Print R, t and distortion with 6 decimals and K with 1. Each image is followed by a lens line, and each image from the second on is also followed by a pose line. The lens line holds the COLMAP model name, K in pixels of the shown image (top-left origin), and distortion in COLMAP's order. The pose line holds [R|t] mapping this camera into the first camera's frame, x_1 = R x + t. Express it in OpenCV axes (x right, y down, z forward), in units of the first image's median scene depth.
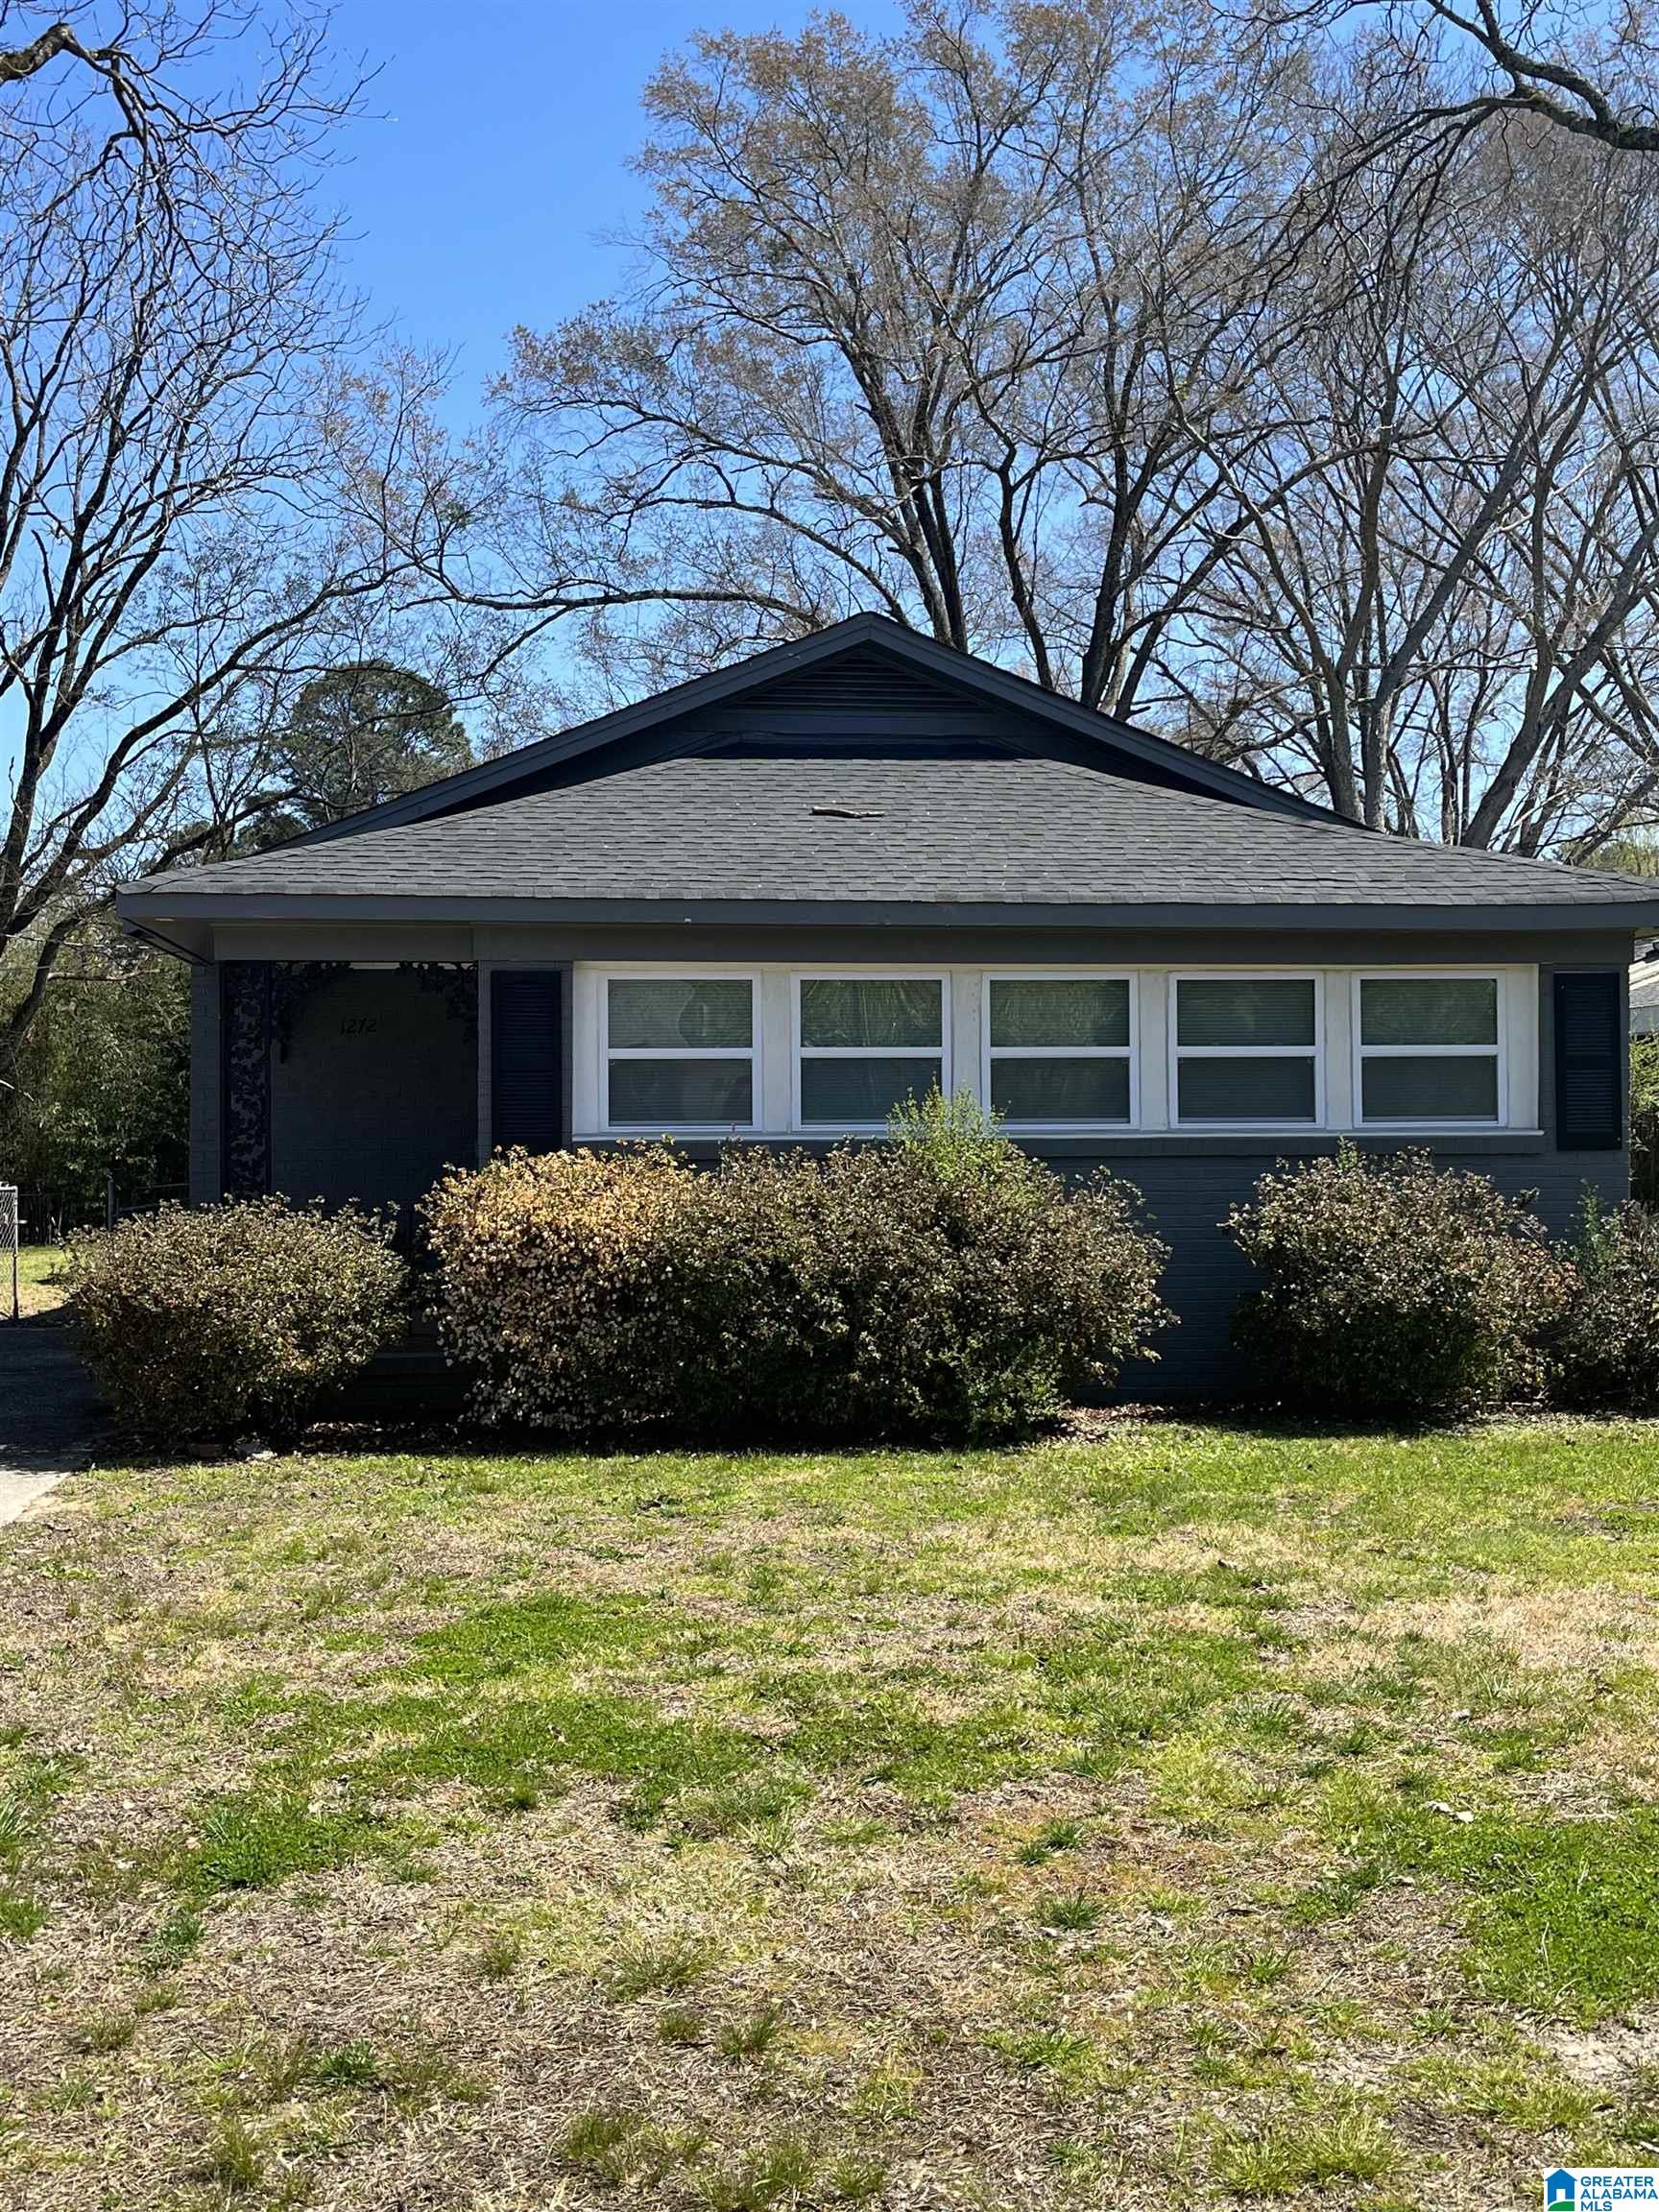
lens RADIAL K [[2322.3, 0, 820.0], [0, 2322.3, 1104.5], [0, 0, 1]] dist [0.015658, 0.000000]
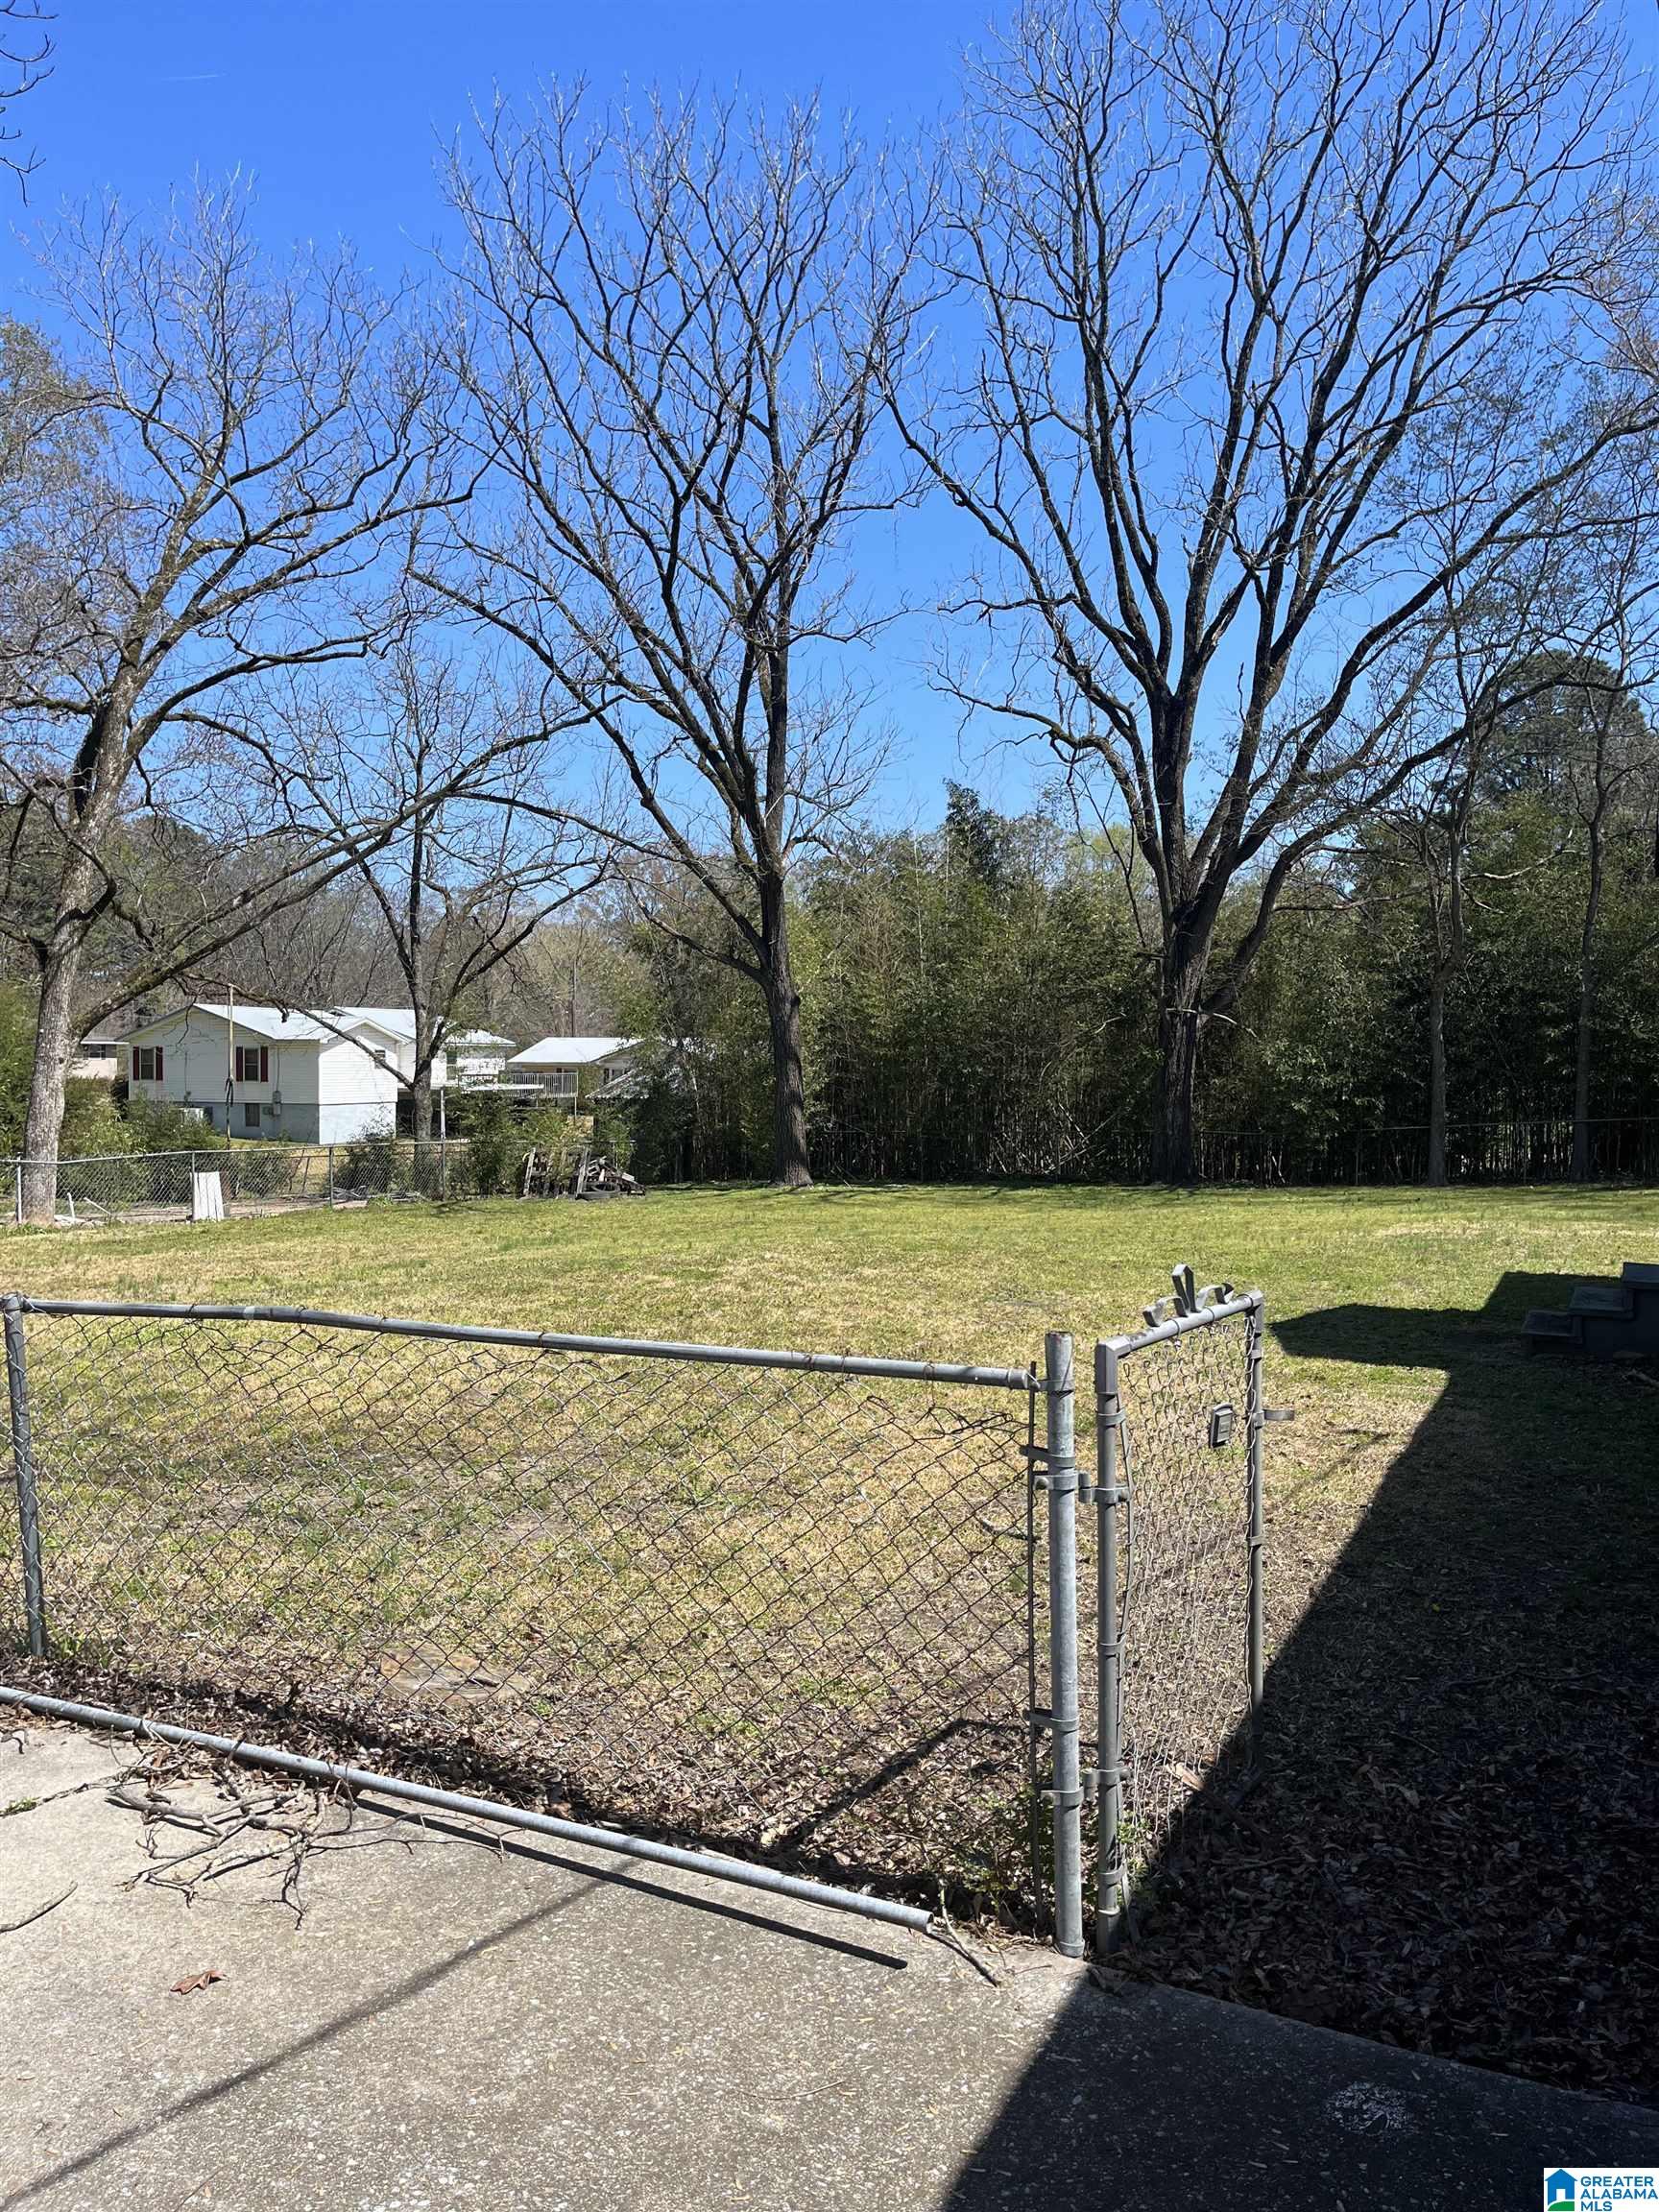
lens RADIAL K [[1661.2, 0, 820.3], [0, 1661.2, 1097.9], [0, 0, 1]] dist [0.016243, 0.005182]
pose [[0.842582, 0.019009, -0.538233, -0.121704], [-0.006496, 0.999663, 0.025136, 0.007536], [0.538529, -0.017683, 0.842421, 0.328449]]
